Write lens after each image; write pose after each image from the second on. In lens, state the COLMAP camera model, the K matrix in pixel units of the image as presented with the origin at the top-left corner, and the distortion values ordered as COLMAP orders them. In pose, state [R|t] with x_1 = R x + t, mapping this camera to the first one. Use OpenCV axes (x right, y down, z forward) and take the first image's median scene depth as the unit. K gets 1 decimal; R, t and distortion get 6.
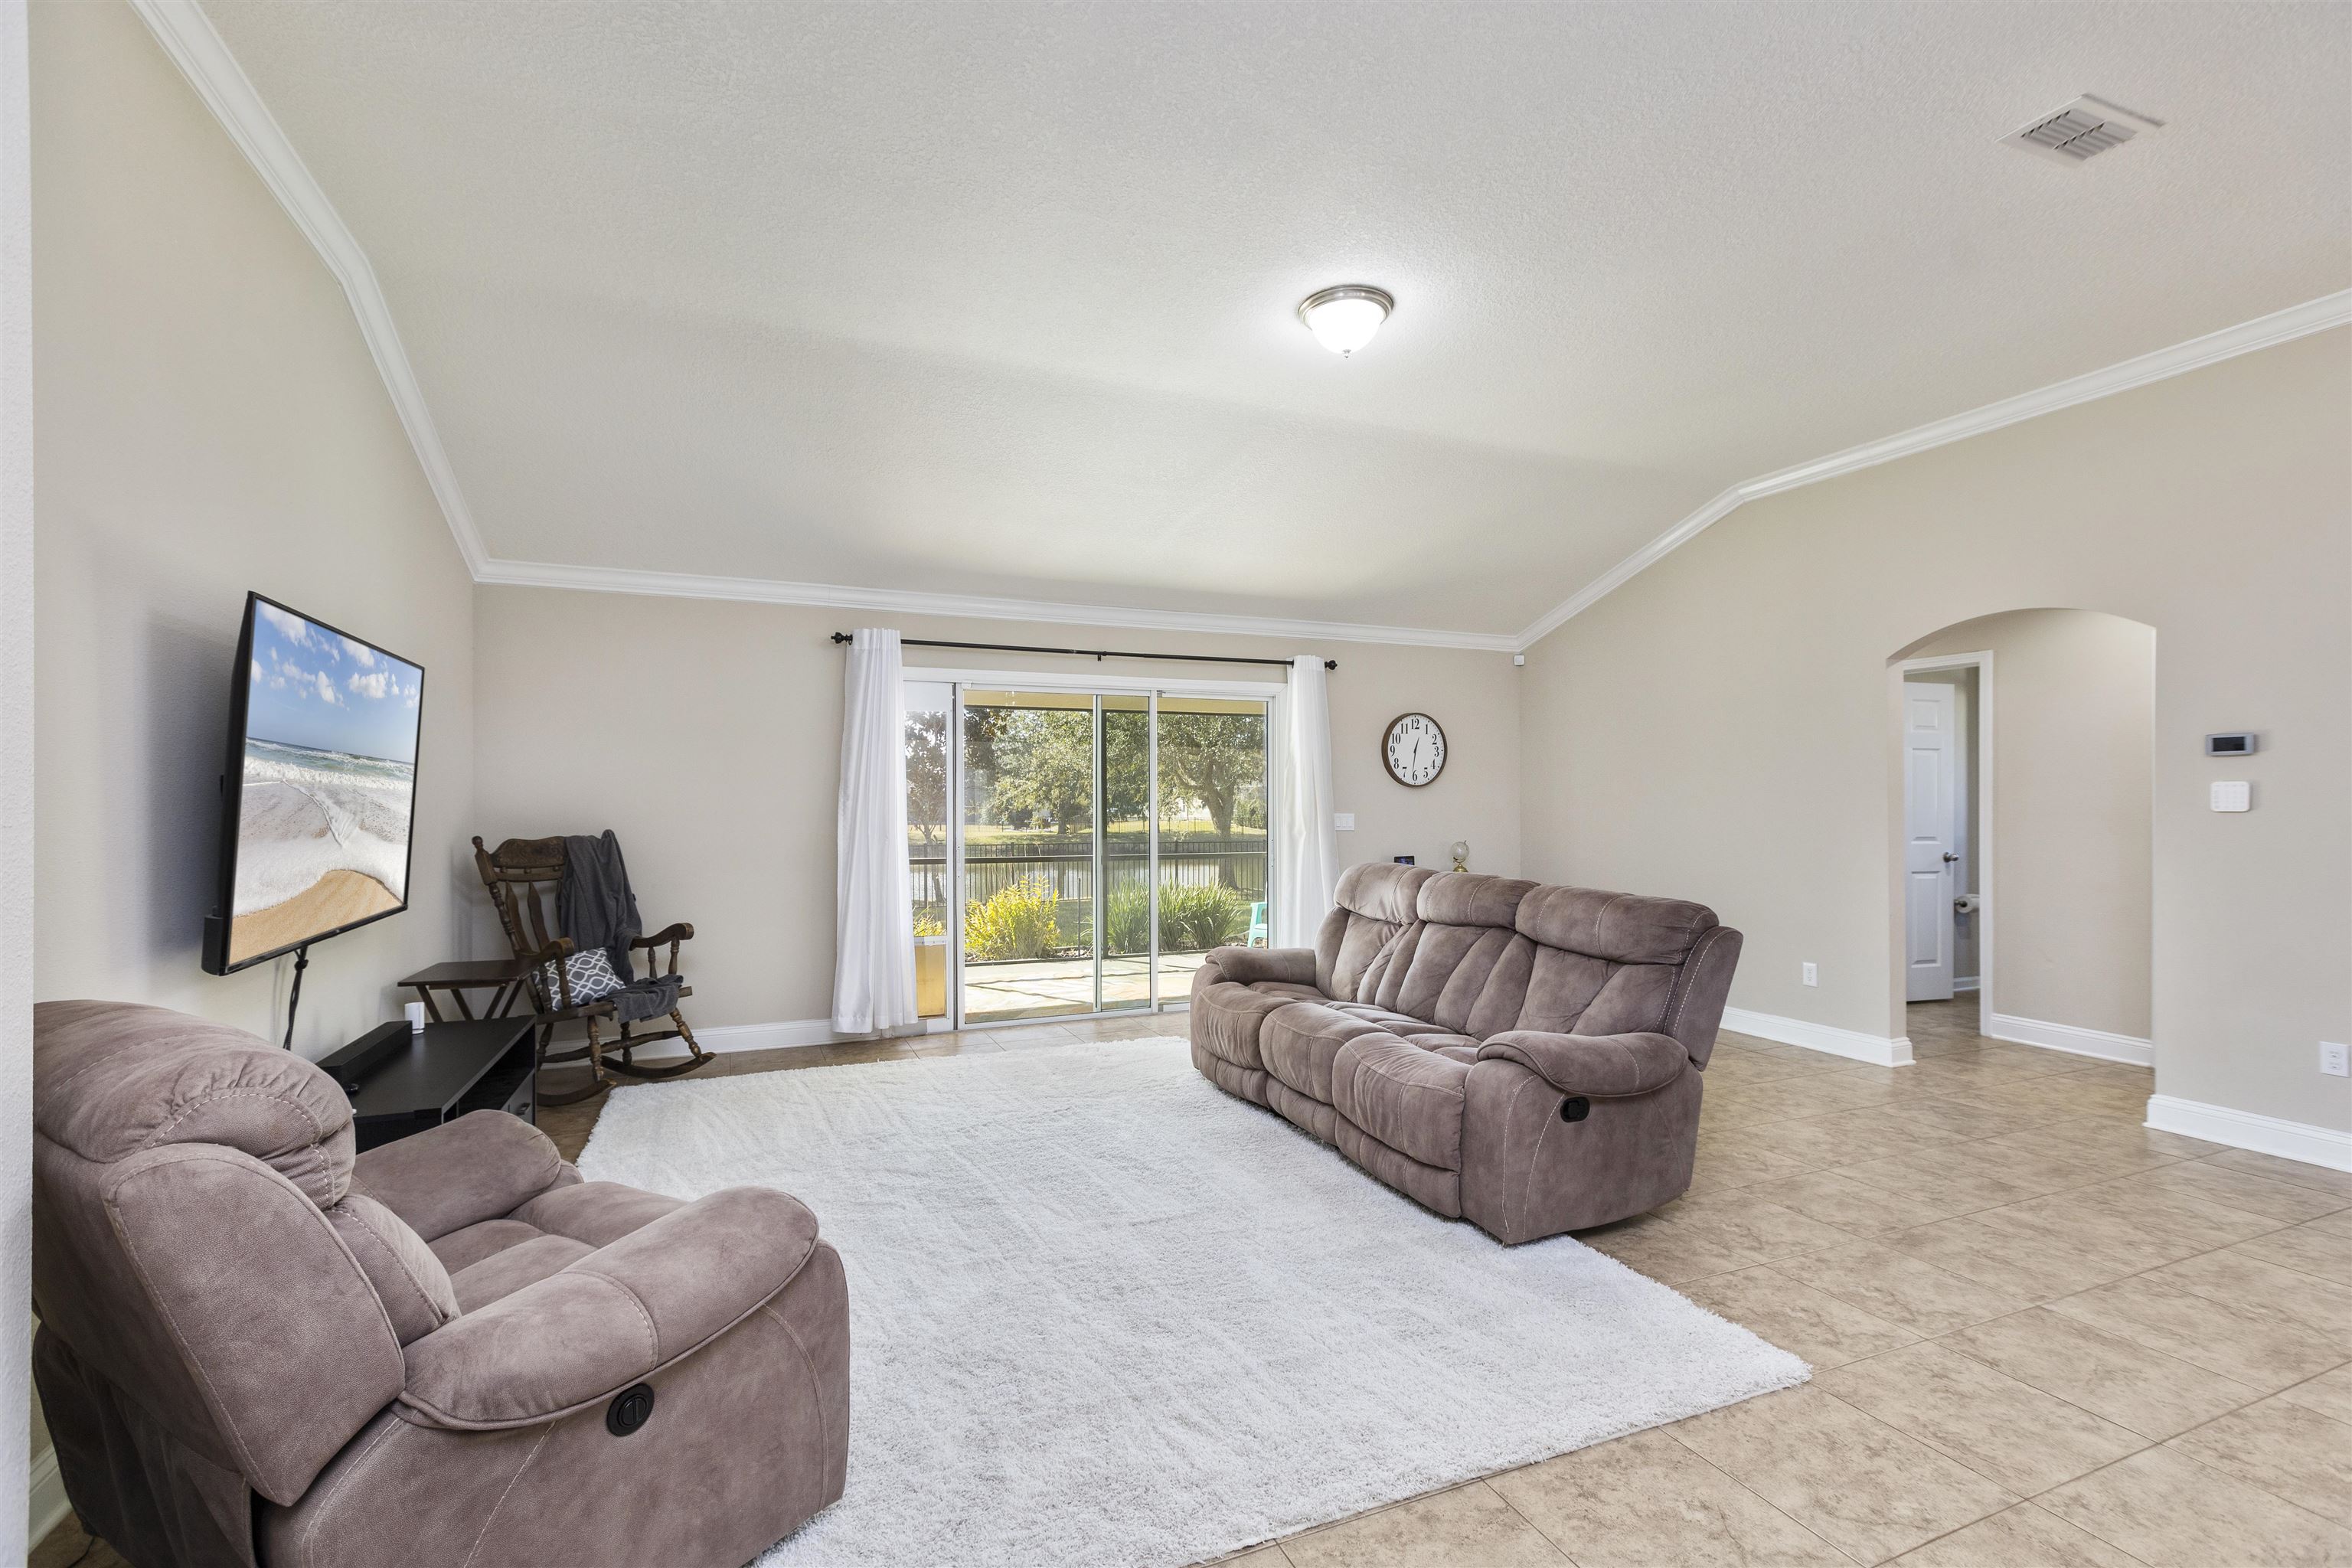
lens RADIAL K [[1053.6, 0, 1182.6], [0, 1053.6, 789.2], [0, 0, 1]] dist [-0.000285, -0.000179]
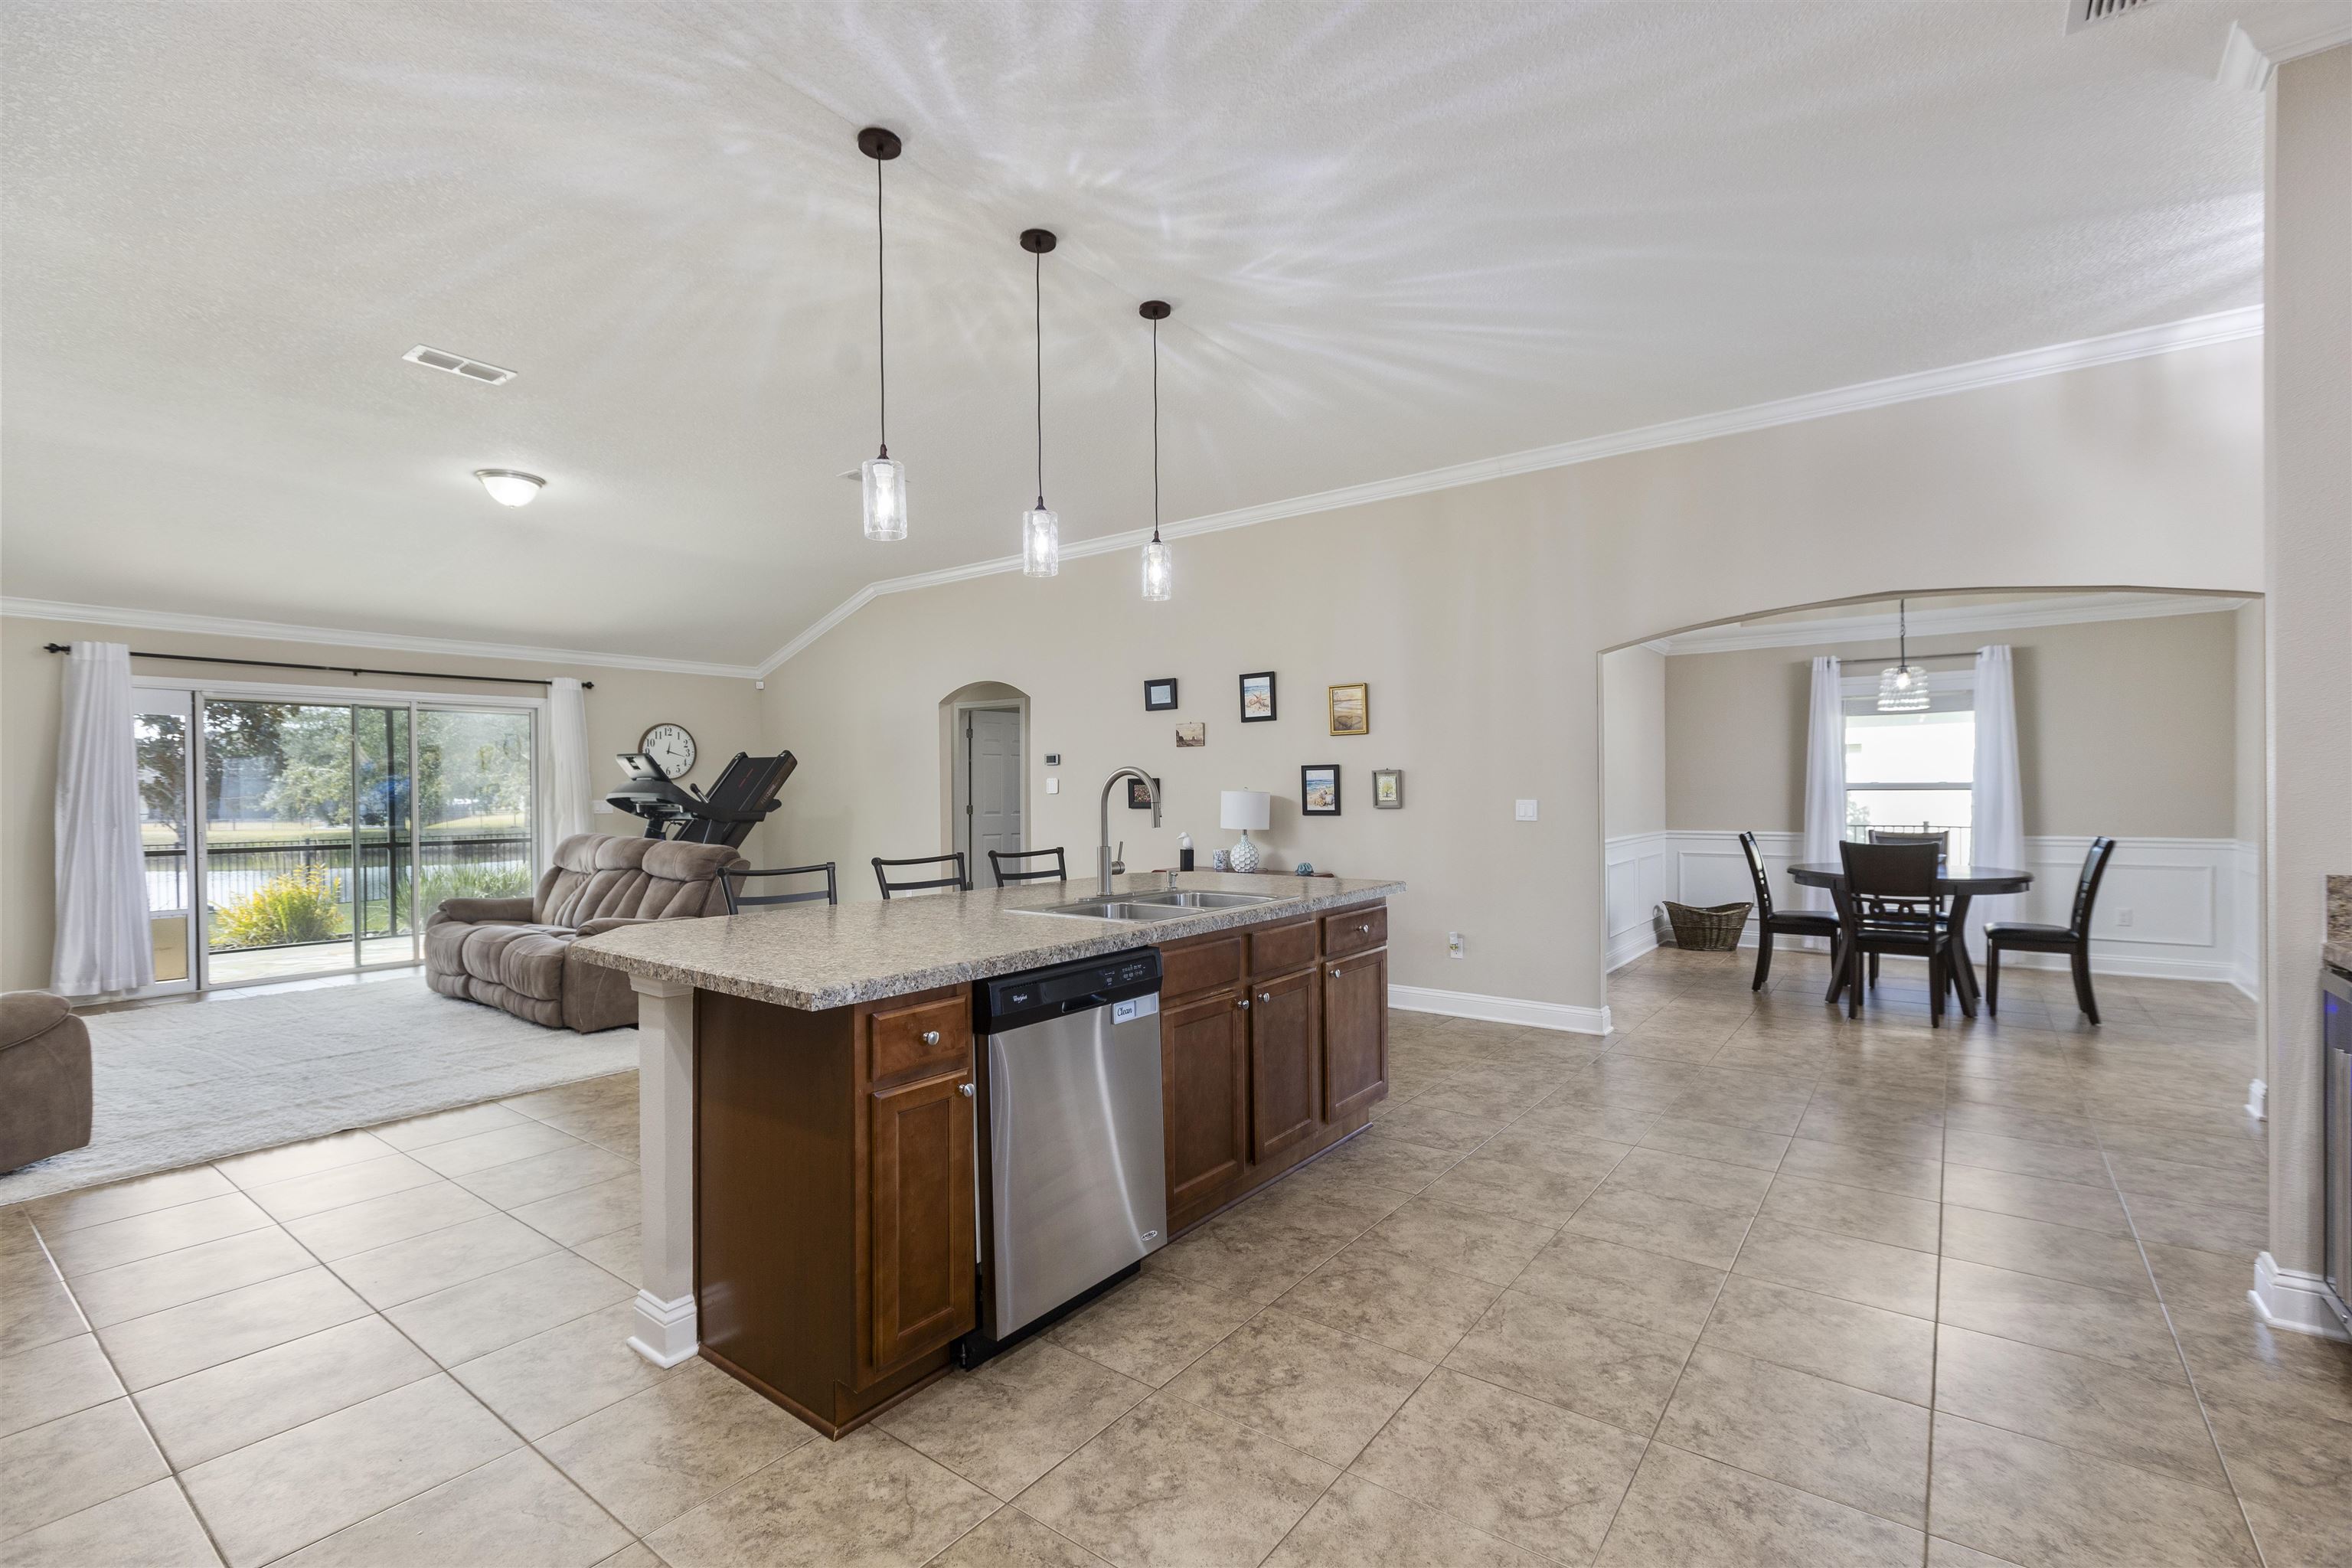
lens RADIAL K [[1040.7, 0, 1176.0], [0, 1040.7, 784.0], [0, 0, 1]] dist [0.000923, 0.000344]
pose [[0.866228, -0.004009, 0.499633, 0.174963], [0.000663, 0.999976, 0.006875, -0.007734], [-0.499648, -0.005624, 0.866210, -0.636184]]
